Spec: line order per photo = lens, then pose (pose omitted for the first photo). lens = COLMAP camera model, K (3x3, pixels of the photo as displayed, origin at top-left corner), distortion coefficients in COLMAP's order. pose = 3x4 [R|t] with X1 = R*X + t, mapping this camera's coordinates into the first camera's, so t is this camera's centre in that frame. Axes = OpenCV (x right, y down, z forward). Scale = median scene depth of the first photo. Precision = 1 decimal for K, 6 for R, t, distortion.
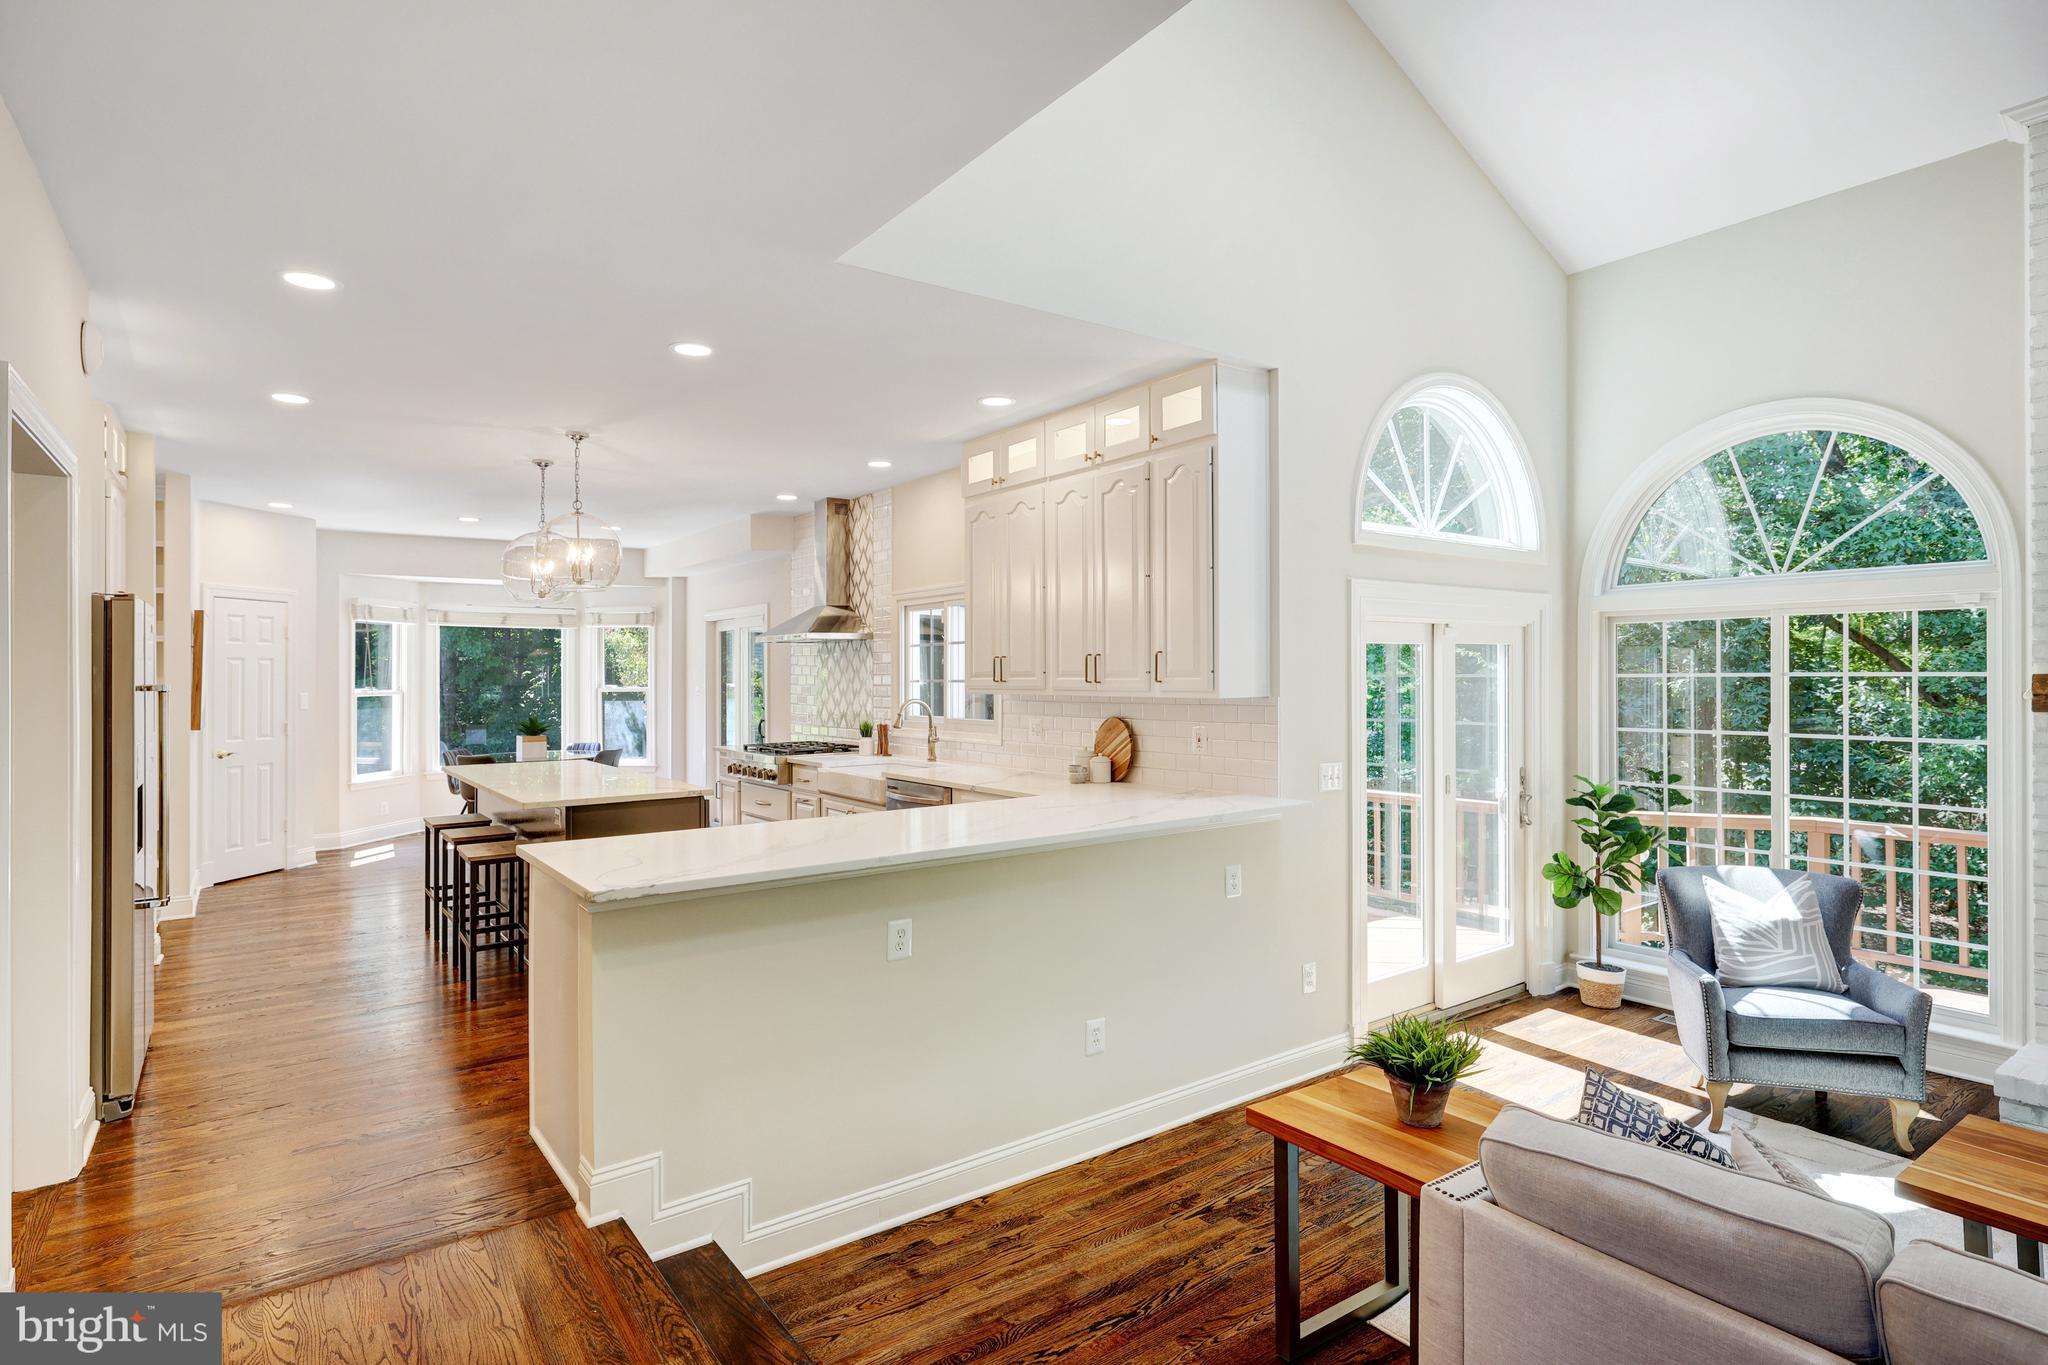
lens RADIAL K [[1054.4, 0, 1034.7], [0, 1054.4, 684.4], [0, 0, 1]] dist [0.014276, -0.001703]
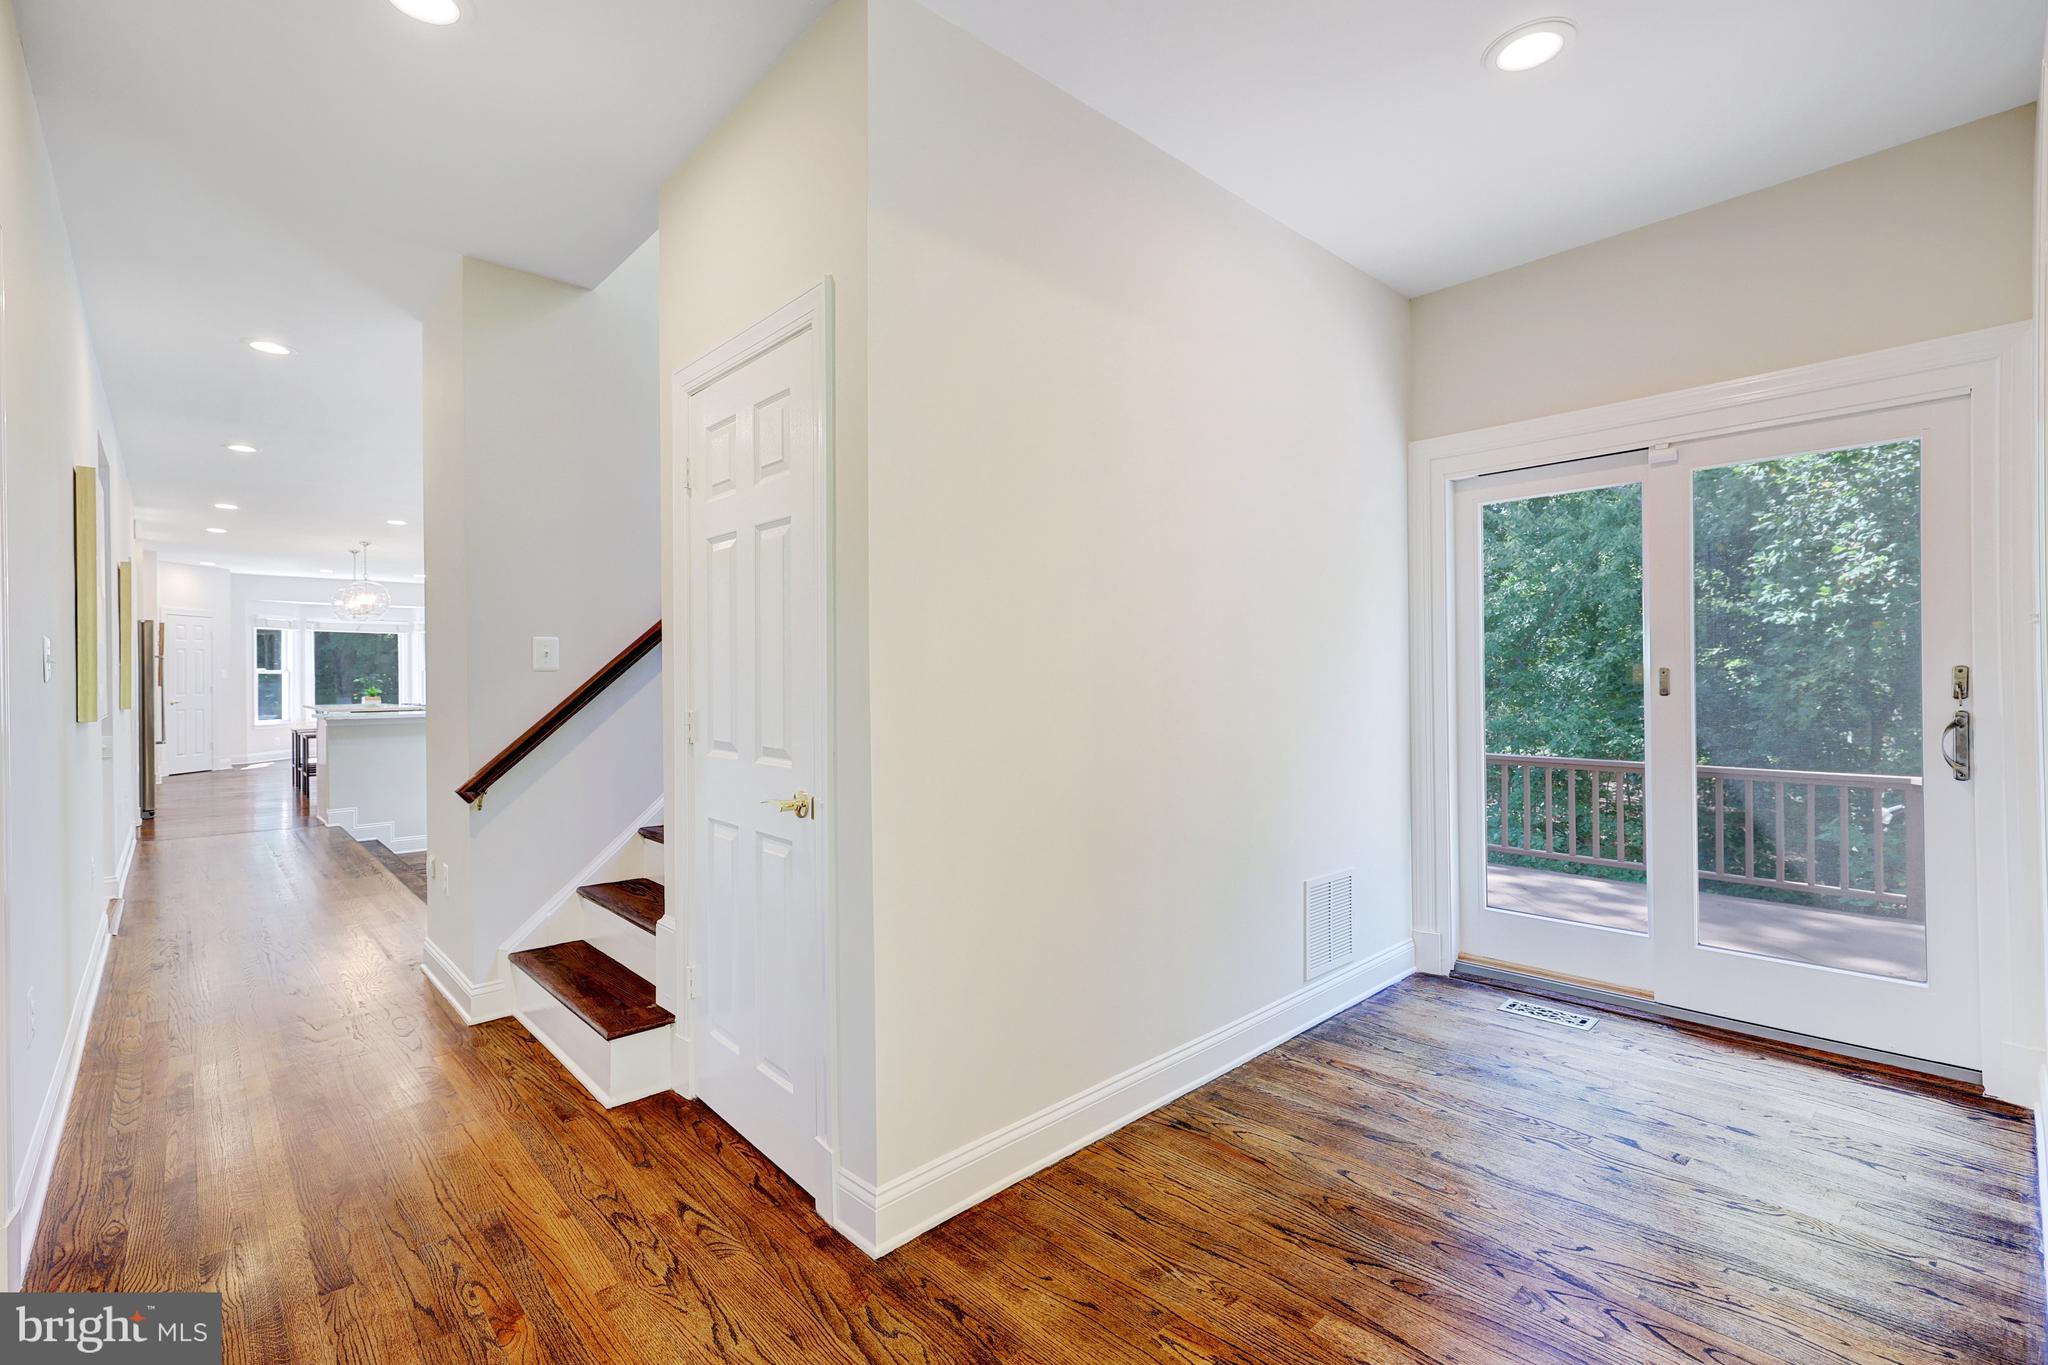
lens RADIAL K [[892.0, 0, 1036.5], [0, 892.0, 678.6], [0, 0, 1]] dist [0.002137, -0.000202]
pose [[0.990376, -0.003181, 0.138364, 0.372266], [0.004128, 0.999970, -0.006560, 0.032805], [-0.138339, 0.007068, 0.990360, -0.551102]]
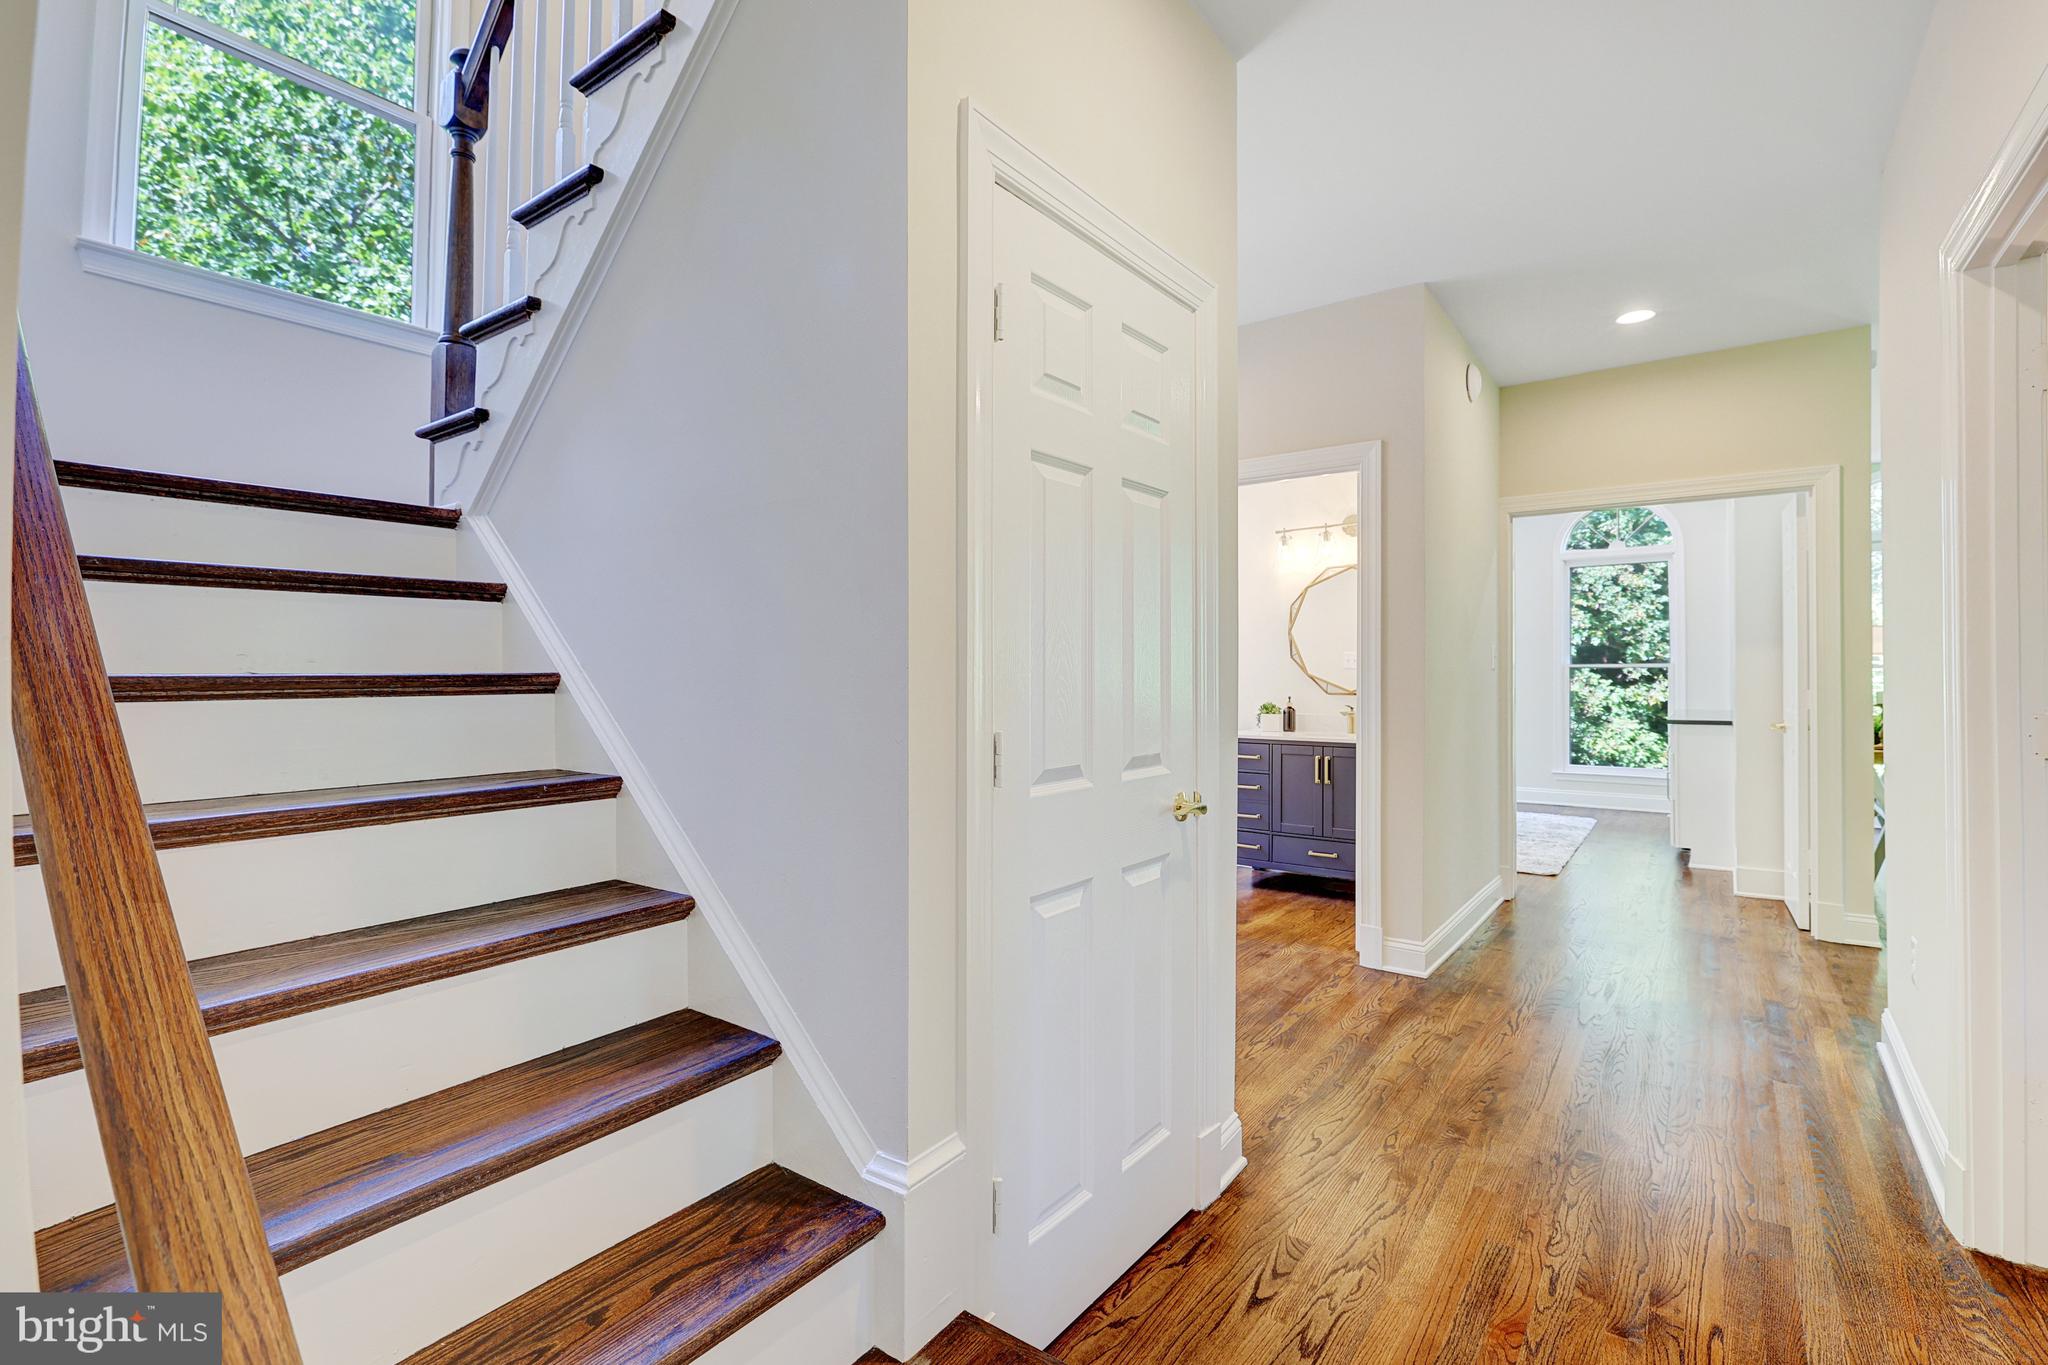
lens RADIAL K [[819.7, 0, 1035.0], [0, 819.7, 652.6], [0, 0, 1]] dist [0.001486, 0.000232]
pose [[-0.240099, 0.024518, 0.970439, -0.258671], [0.013847, 0.999666, -0.021830, 0.022054], [-0.970650, 0.008197, -0.240358, 0.377648]]
